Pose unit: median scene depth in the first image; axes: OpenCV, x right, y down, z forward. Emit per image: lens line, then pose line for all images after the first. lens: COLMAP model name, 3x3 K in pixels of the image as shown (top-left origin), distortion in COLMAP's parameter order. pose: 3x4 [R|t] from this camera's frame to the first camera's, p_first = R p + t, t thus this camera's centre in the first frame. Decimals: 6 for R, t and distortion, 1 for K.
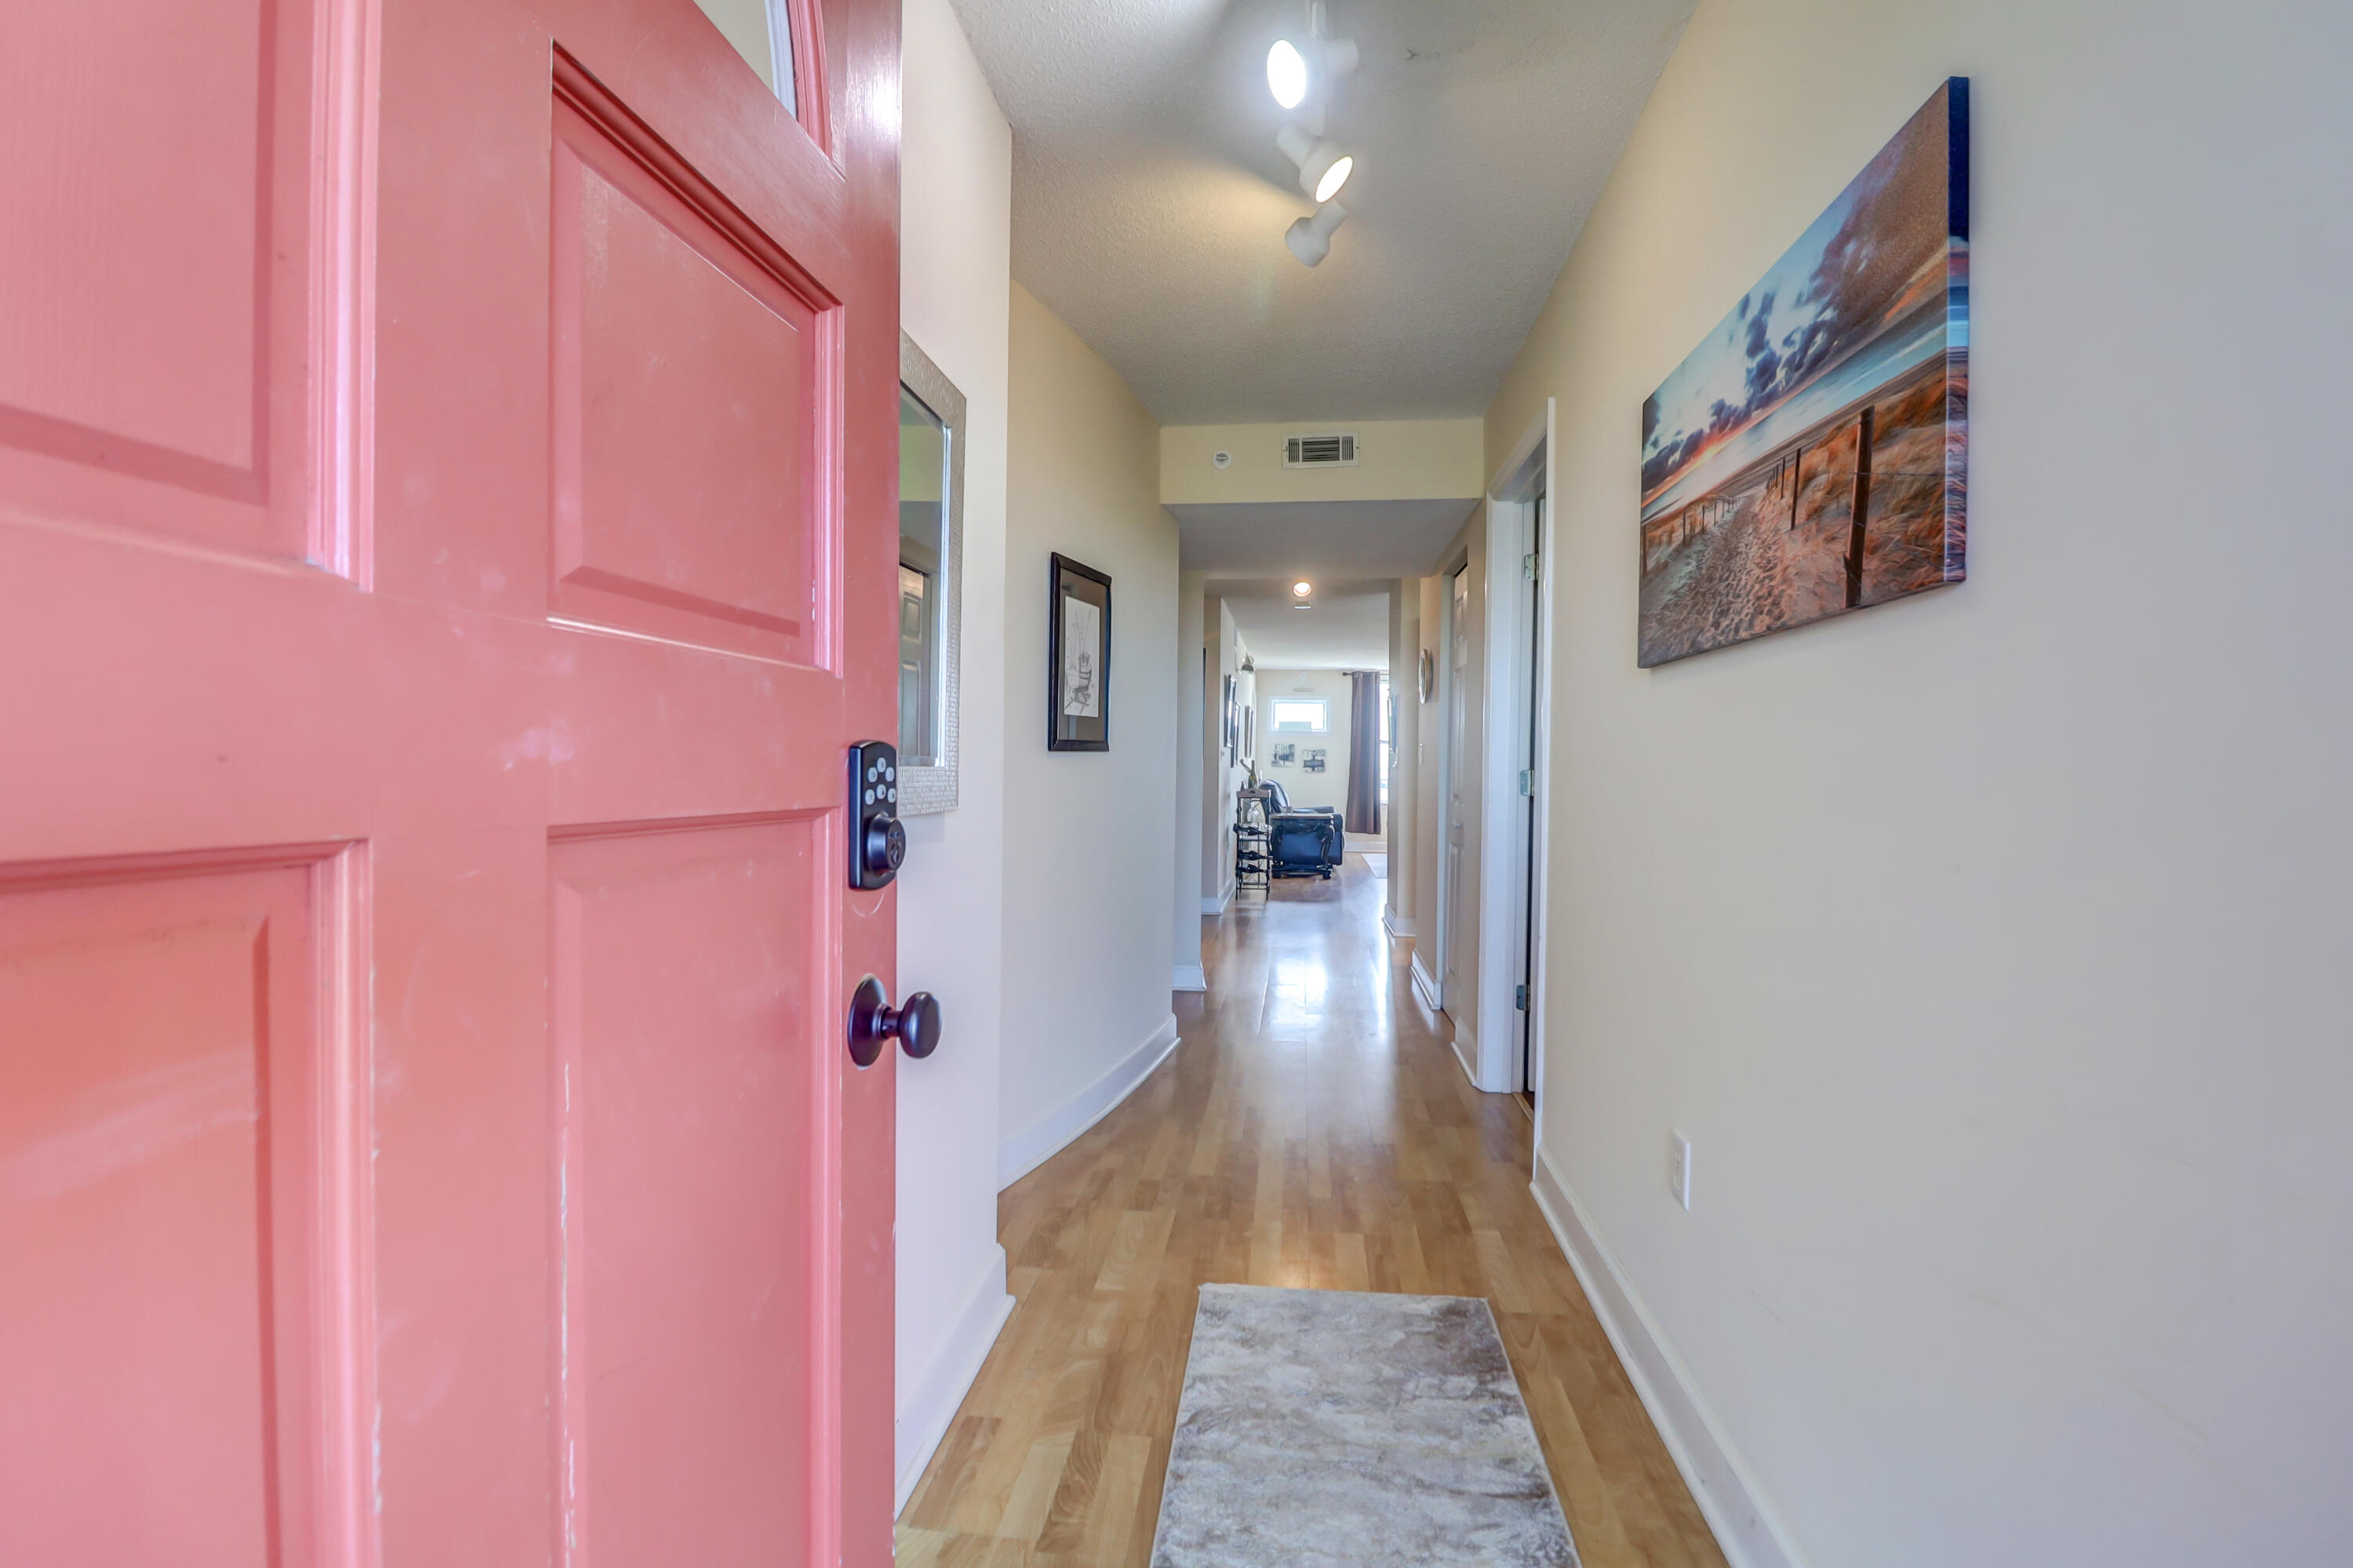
lens RADIAL K [[1101.2, 0, 1176.5], [0, 1101.2, 784.0], [0, 0, 1]] dist [0.000130, -0.000498]
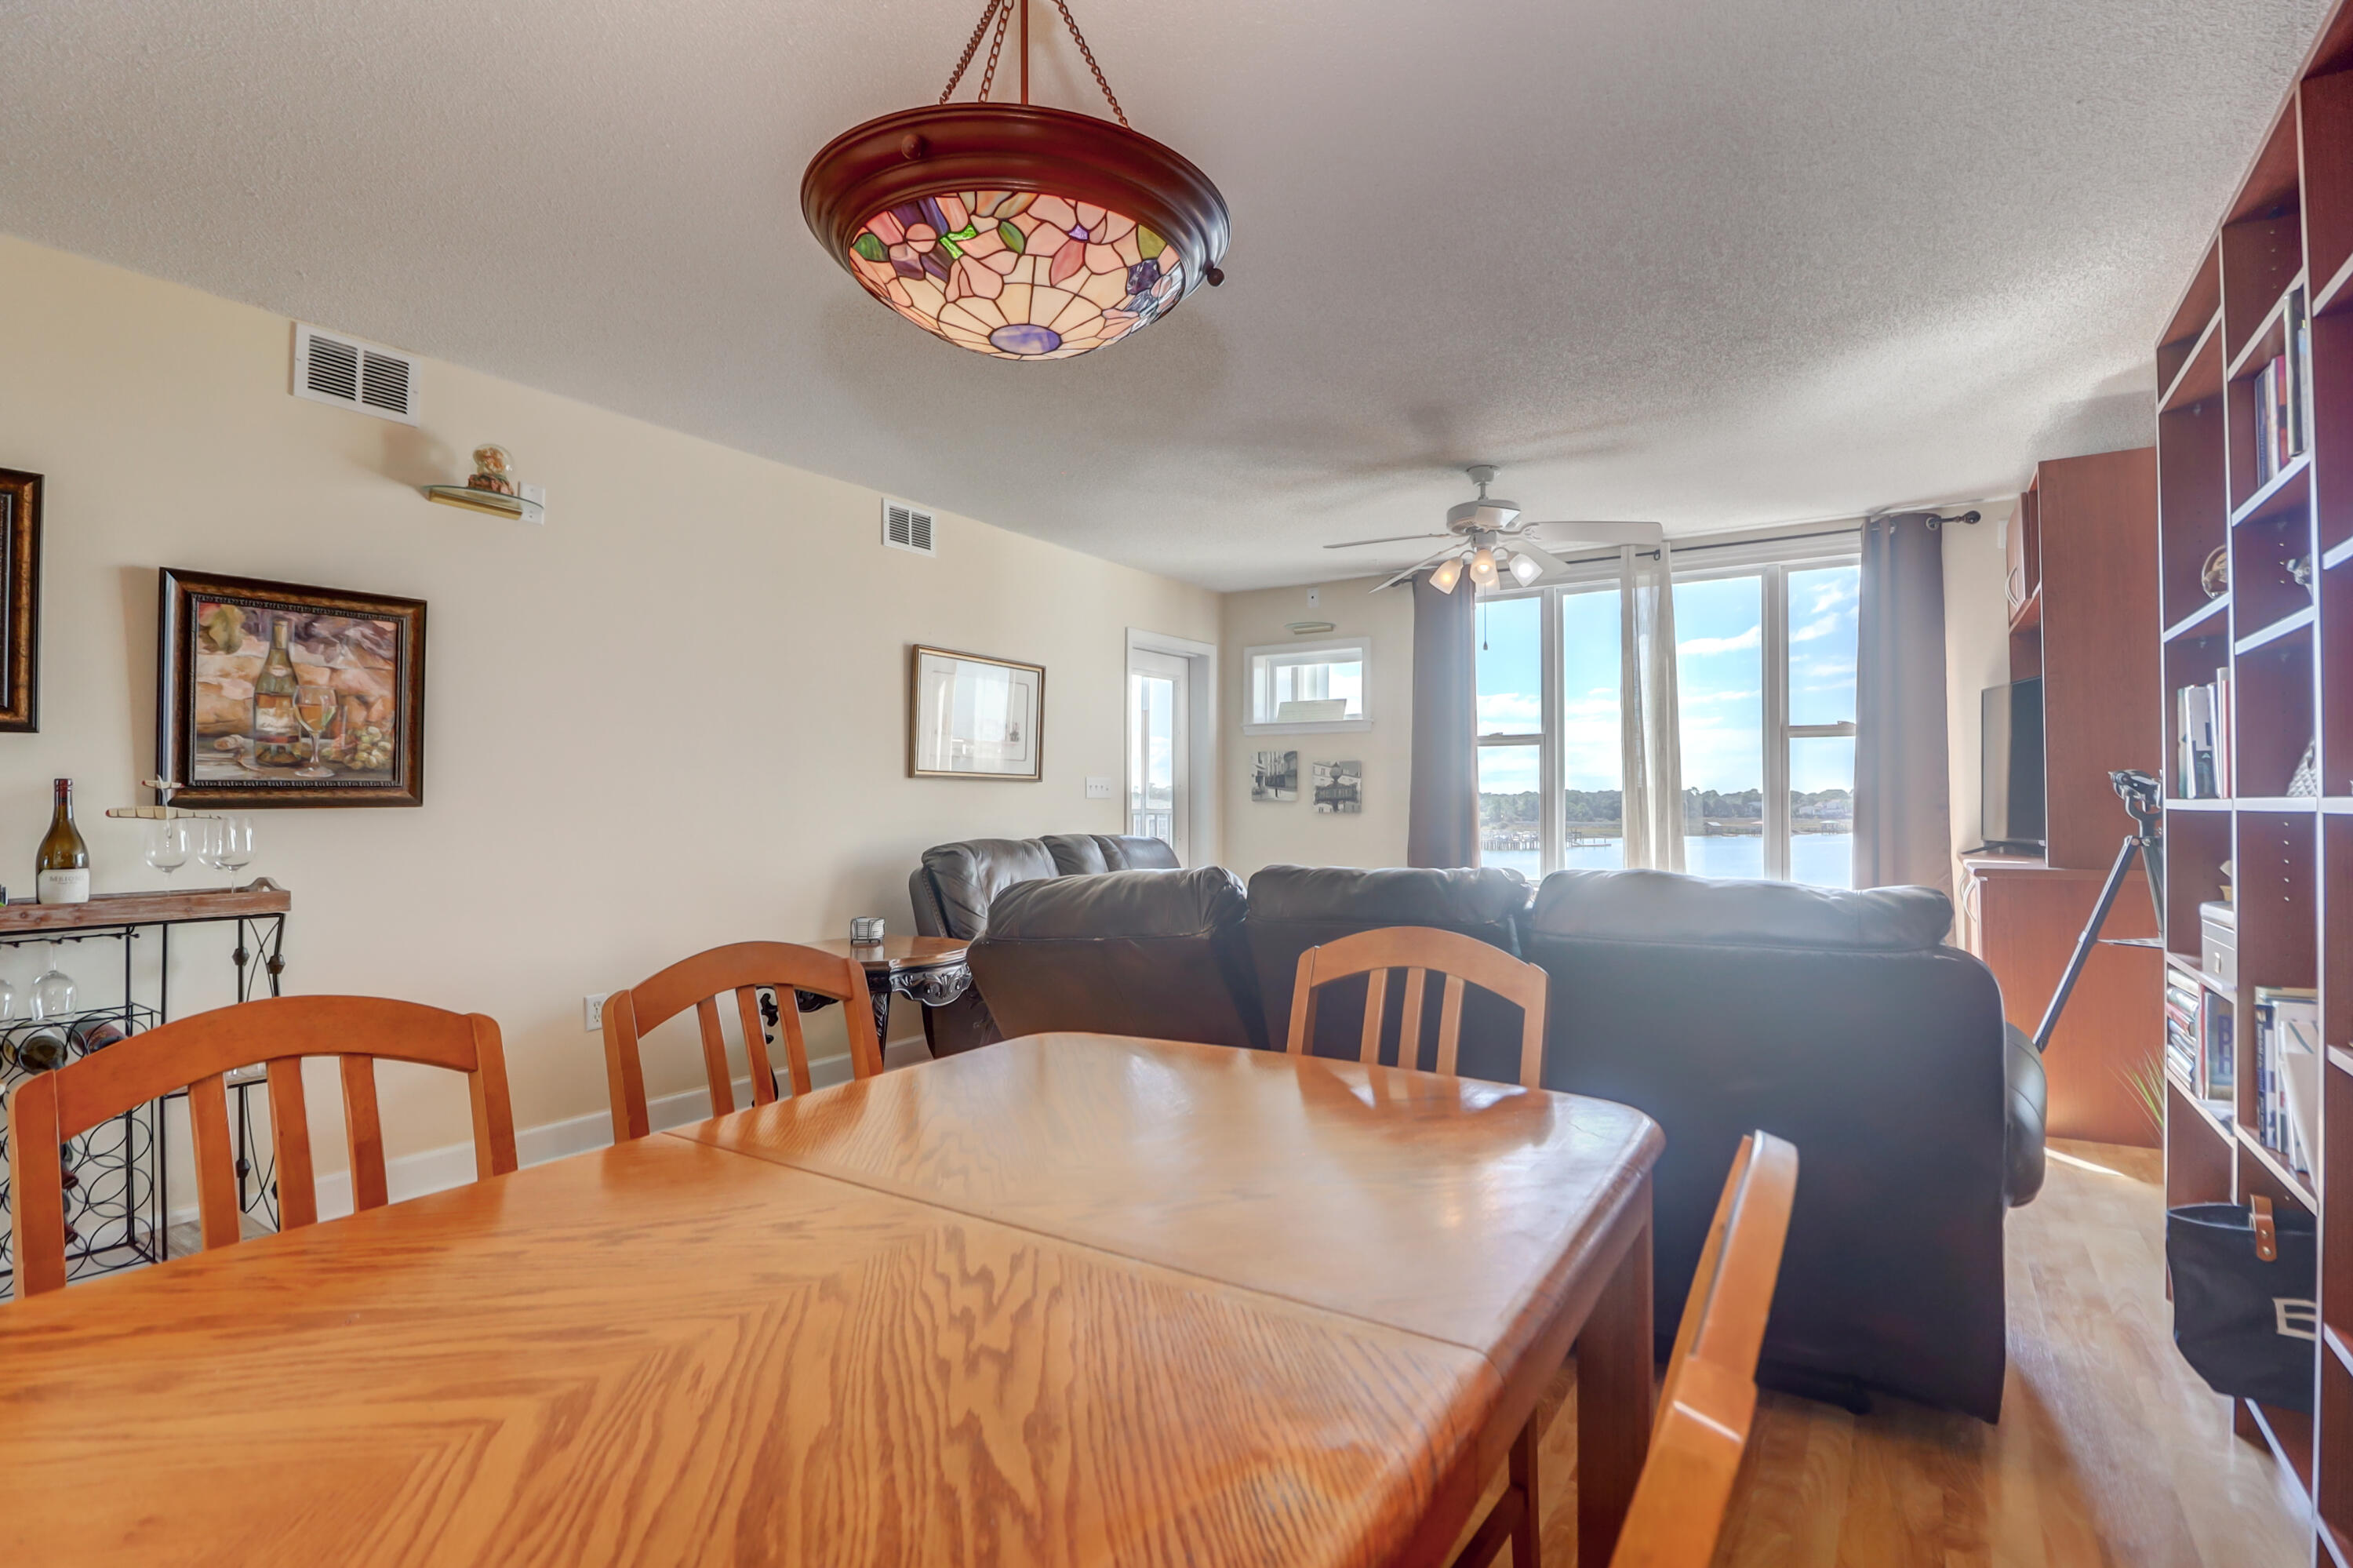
lens RADIAL K [[1093.5, 0, 1152.5], [0, 1093.5, 785.9], [0, 0, 1]] dist [-0.038028, -0.000509]
pose [[0.882177, -0.015631, -0.470658, 0.265154], [0.001091, 0.999514, -0.031151, -0.008249], [0.470916, 0.026967, 0.881766, 0.582149]]
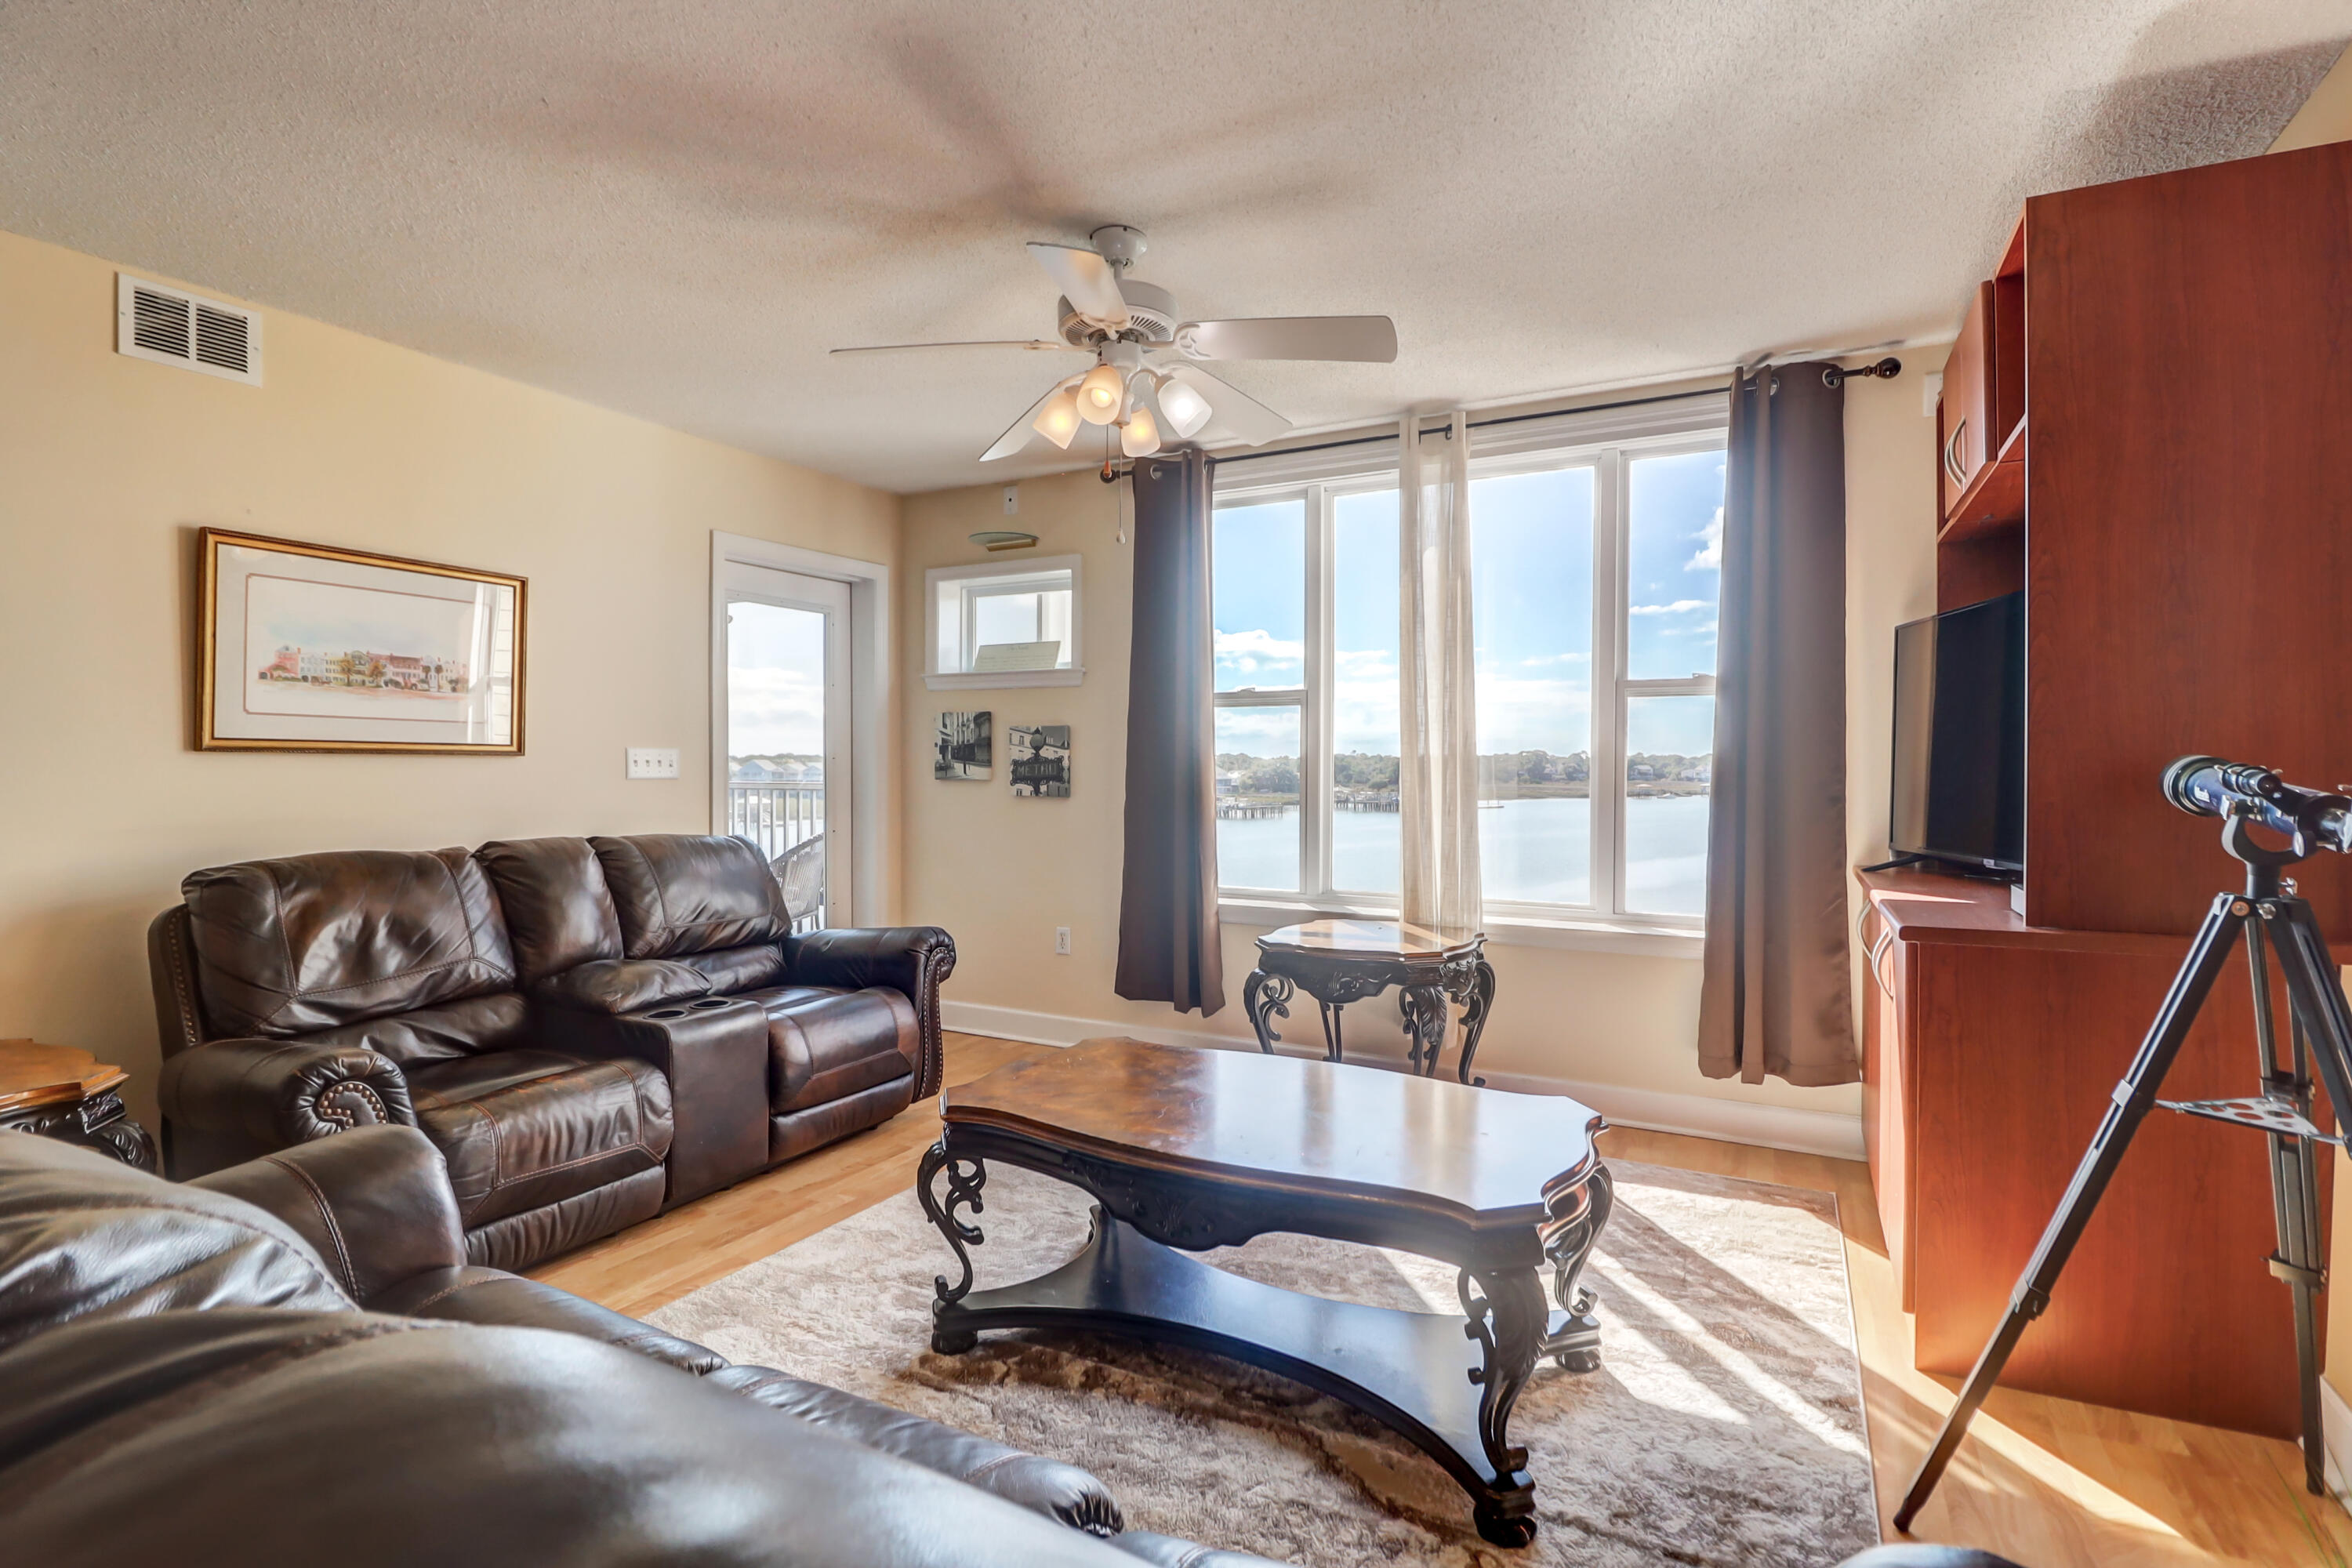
lens RADIAL K [[1100.7, 0, 1176.0], [0, 1100.7, 784.0], [0, 0, 1]] dist [-0.001279, -0.019702]
pose [[0.928474, -0.000211, -0.371398, 0.281150], [0.000943, 0.999998, 0.001788, -0.015237], [0.371397, -0.002011, 0.928472, 0.717968]]
